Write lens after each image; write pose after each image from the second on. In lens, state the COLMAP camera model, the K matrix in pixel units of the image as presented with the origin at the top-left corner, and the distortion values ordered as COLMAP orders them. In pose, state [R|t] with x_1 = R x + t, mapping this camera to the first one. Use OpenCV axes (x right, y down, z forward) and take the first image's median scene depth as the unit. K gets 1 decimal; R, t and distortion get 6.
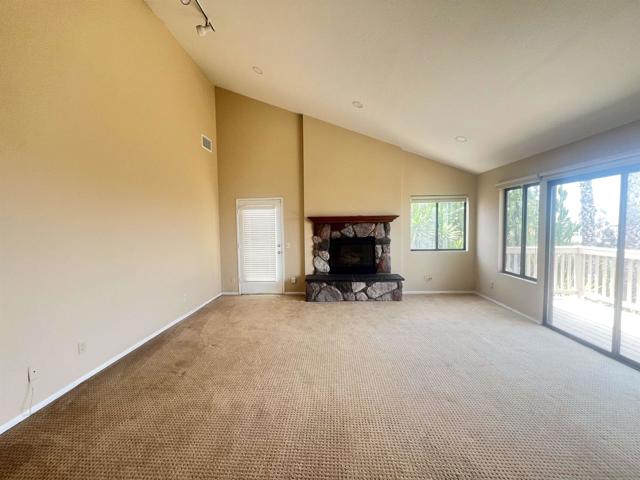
lens RADIAL K [[255.0, 0, 319.6], [0, 255.0, 238.7], [0, 0, 1]] dist [-0.001984, 0.000788]
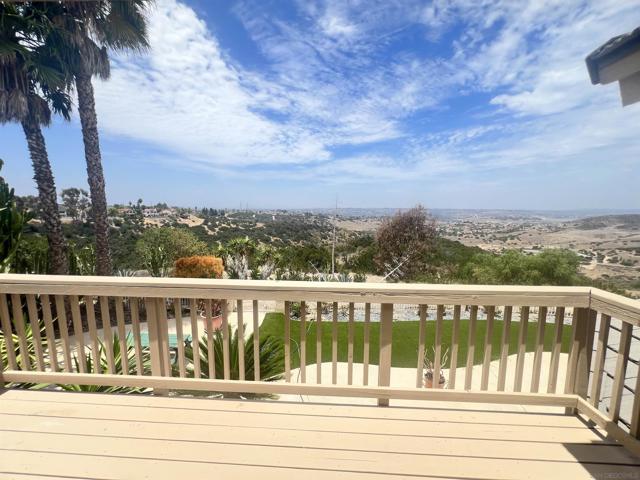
lens RADIAL K [[255.0, 0, 318.1], [0, 255.0, 239.8], [0, 0, 1]] dist [-0.001984, 0.000788]
pose [[0.001498, -0.118299, 0.992977, 0.280827], [0.037217, 0.992297, 0.118162, -0.028909], [-0.999306, 0.036779, 0.005890, 0.191404]]
